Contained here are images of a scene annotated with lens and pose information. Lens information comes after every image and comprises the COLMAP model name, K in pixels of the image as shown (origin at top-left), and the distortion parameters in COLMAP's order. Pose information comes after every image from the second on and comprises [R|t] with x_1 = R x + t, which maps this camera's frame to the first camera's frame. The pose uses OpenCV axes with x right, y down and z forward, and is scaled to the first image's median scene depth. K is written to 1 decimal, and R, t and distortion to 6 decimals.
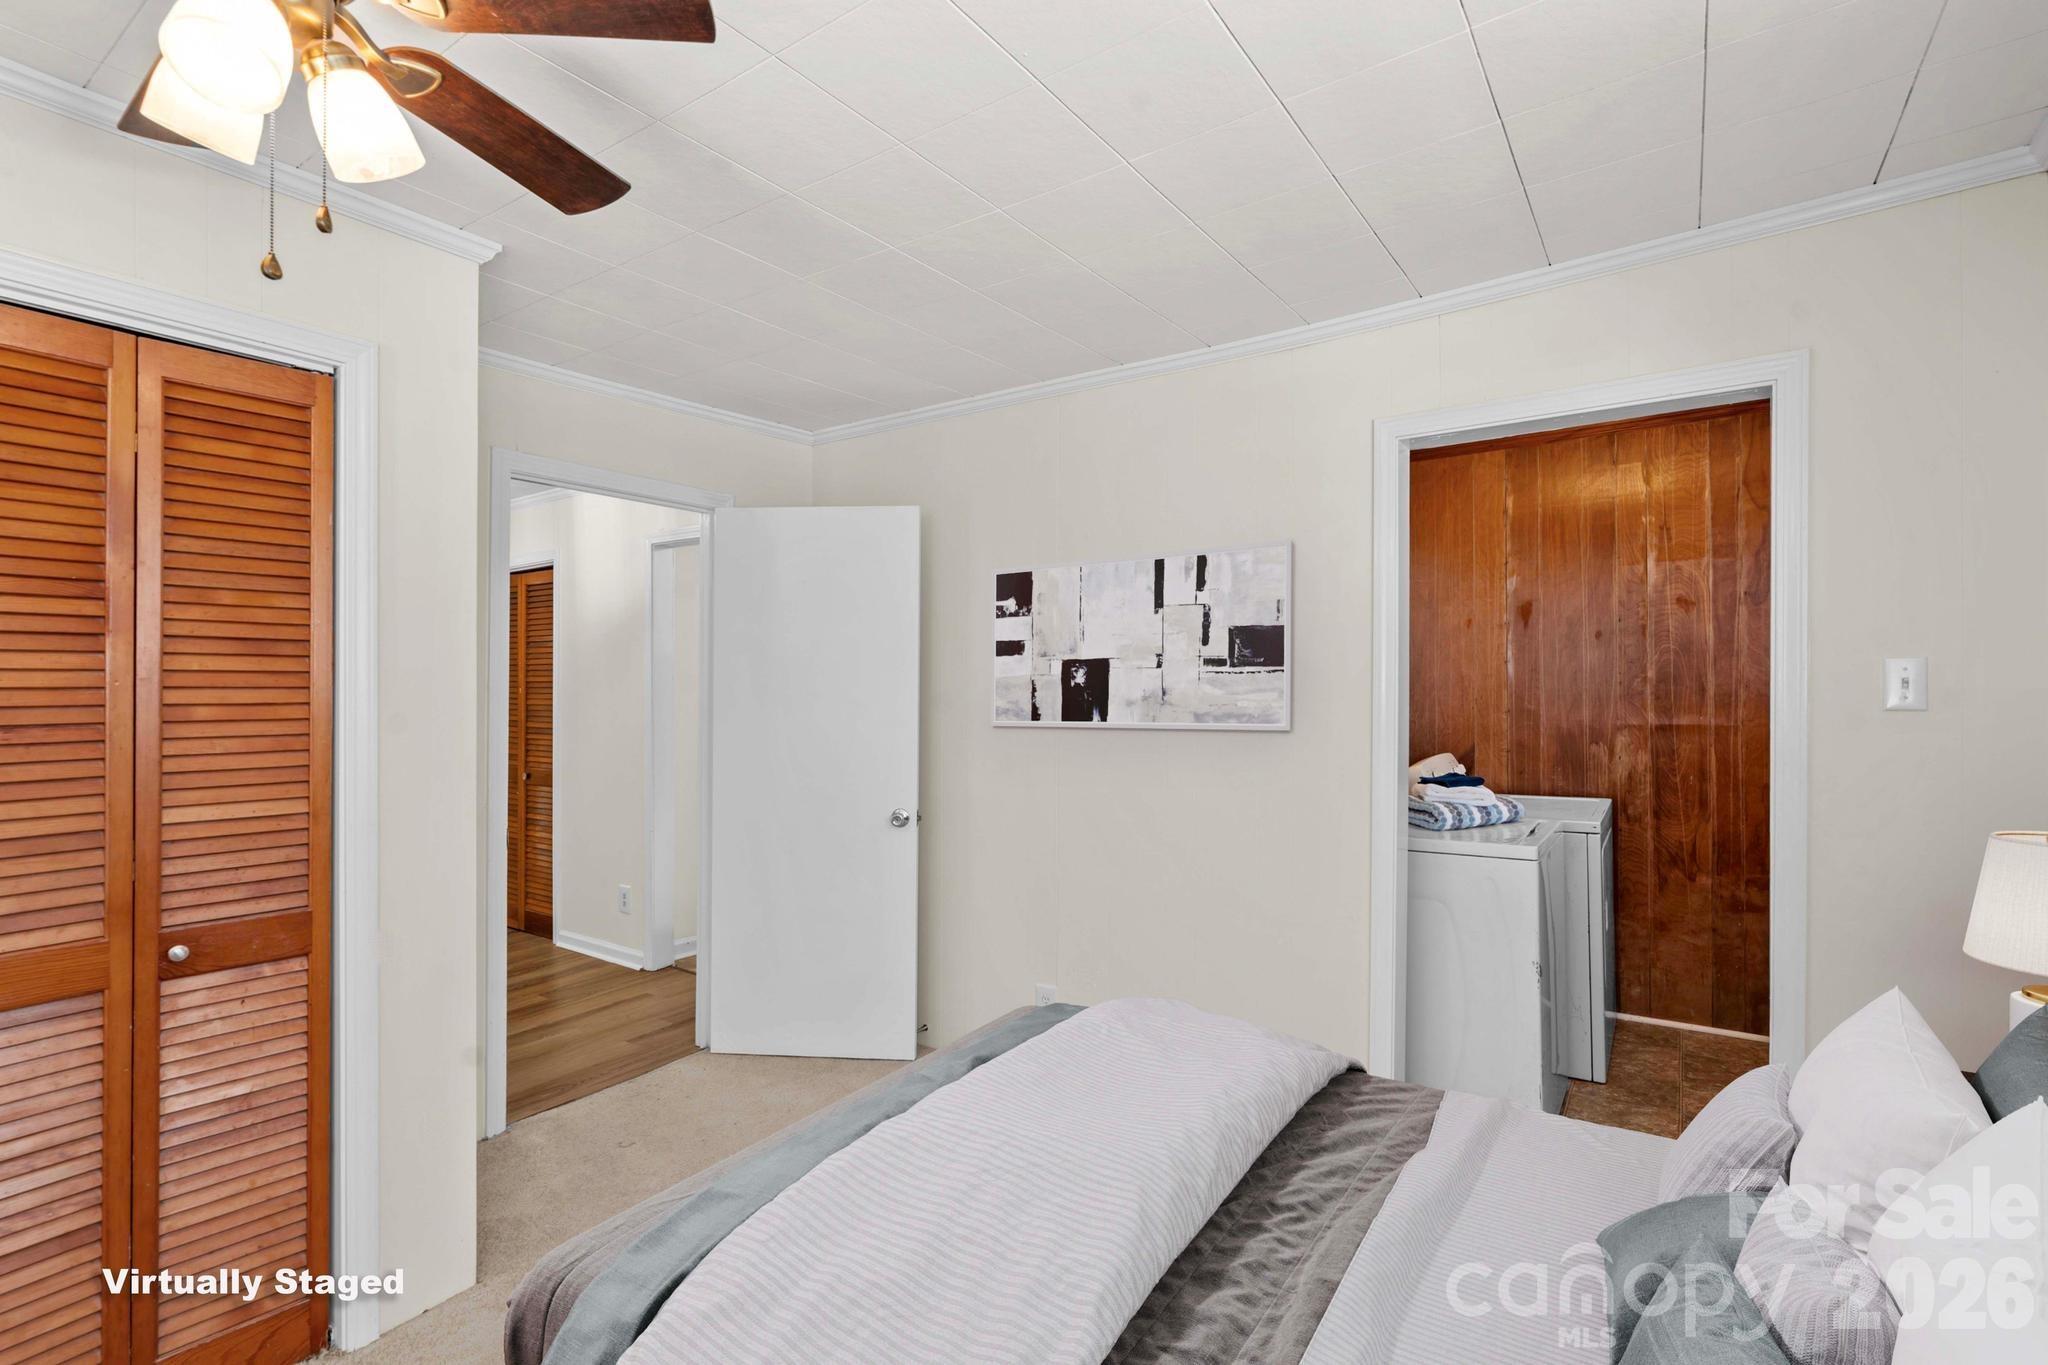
lens RADIAL K [[932.7, 0, 1013.8], [0, 932.7, 682.9], [0, 0, 1]] dist [-0.005768, 0.003413]
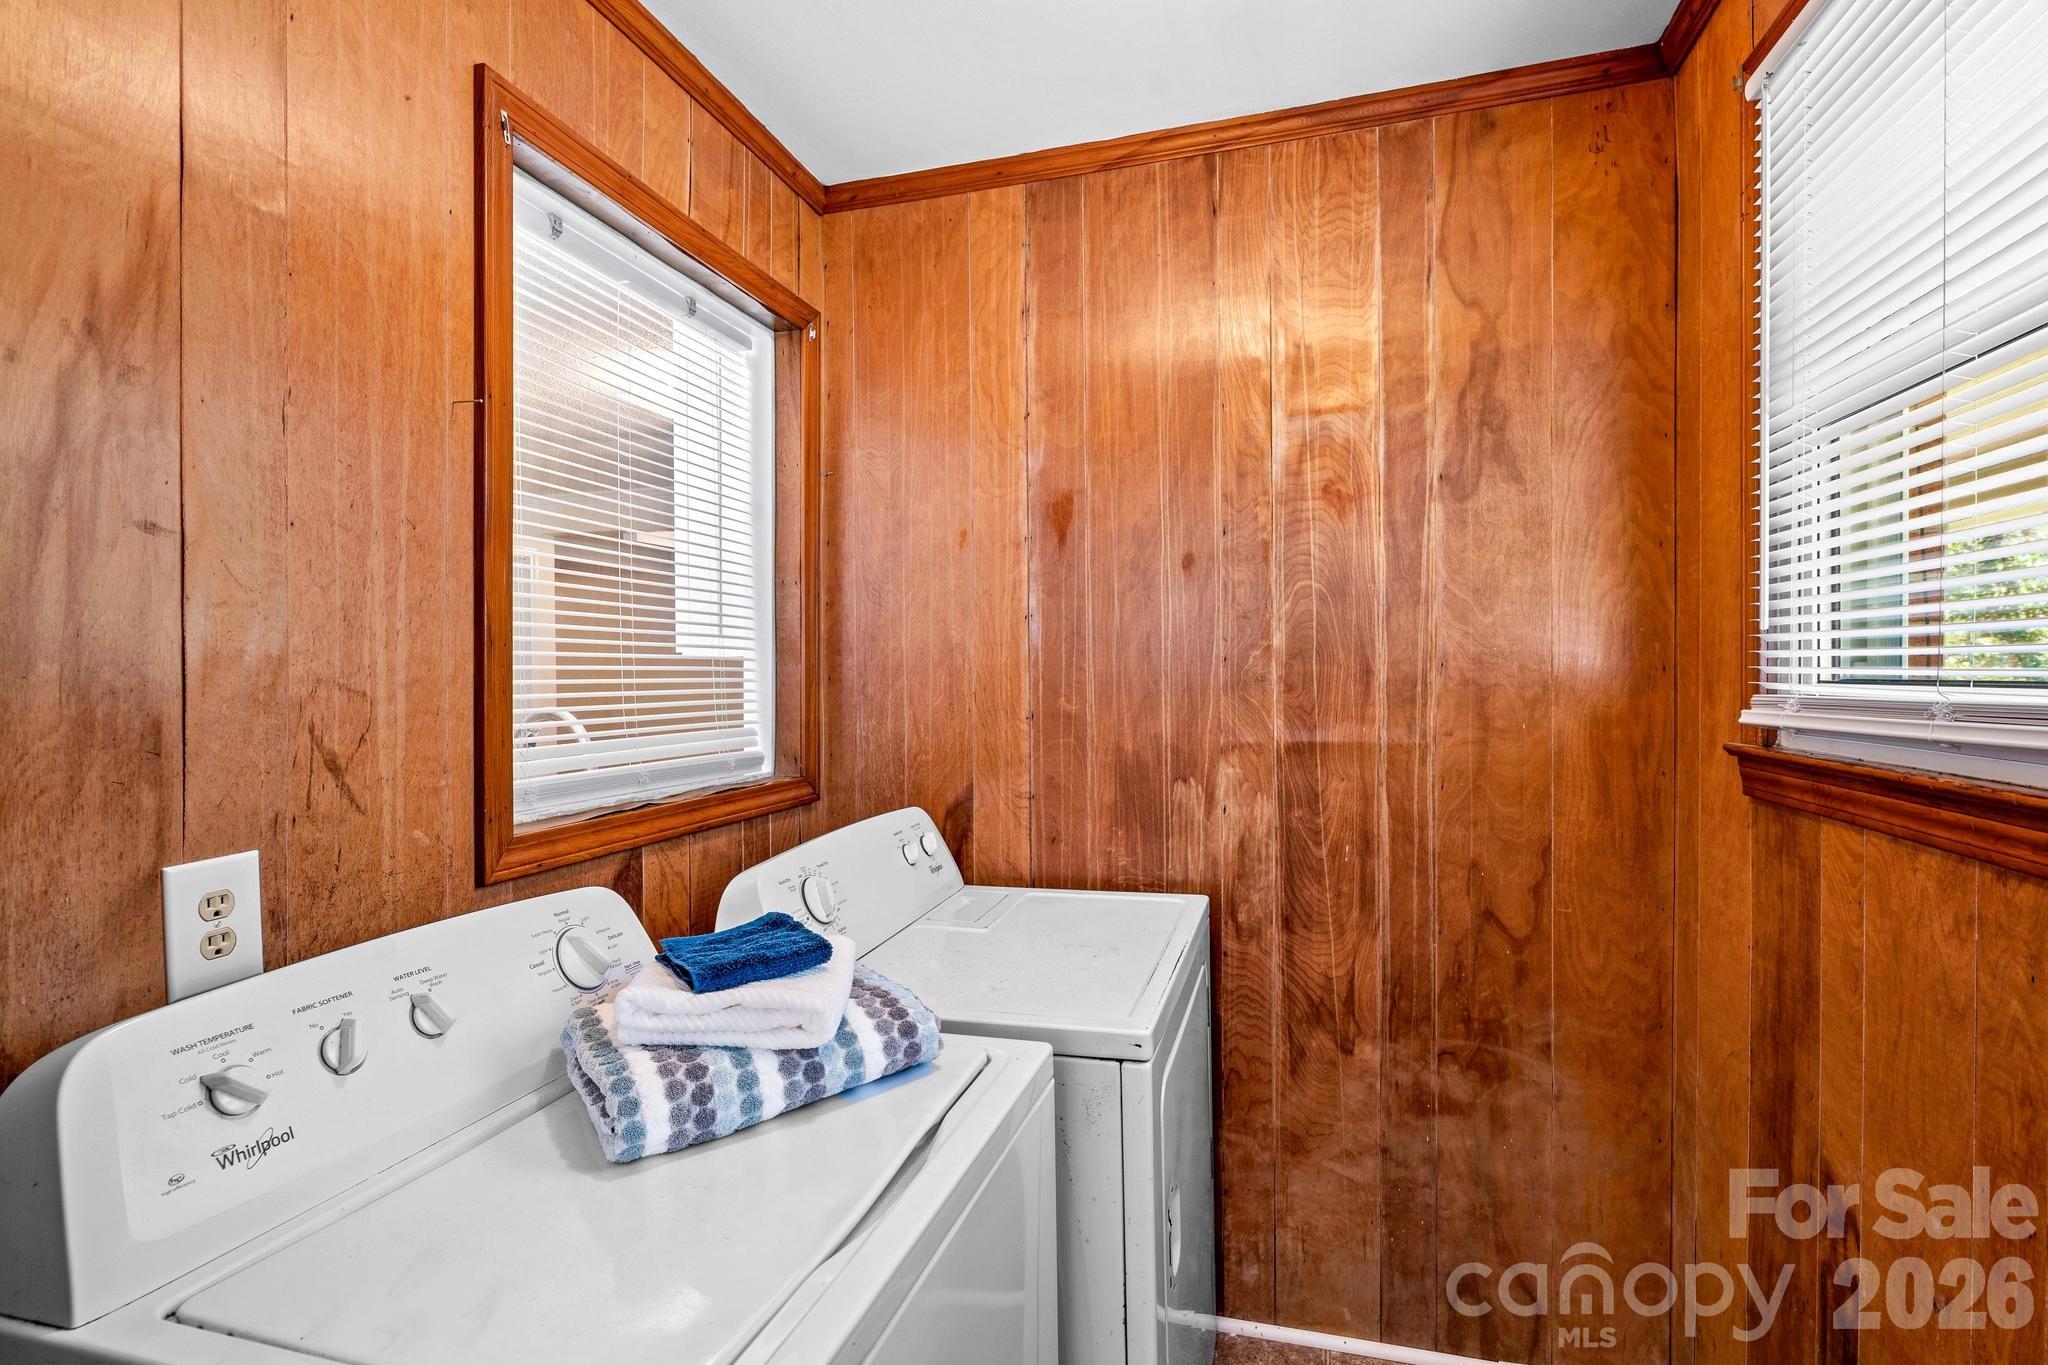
lens RADIAL K [[932.7, 0, 1031.9], [0, 932.7, 681.4], [0, 0, 1]] dist [-0.005768, 0.003413]
pose [[0.945821, -0.004271, 0.324660, 0.398162], [0.000782, 0.999941, 0.010875, 0.006688], [-0.324687, -0.010032, 0.945768, 0.571252]]
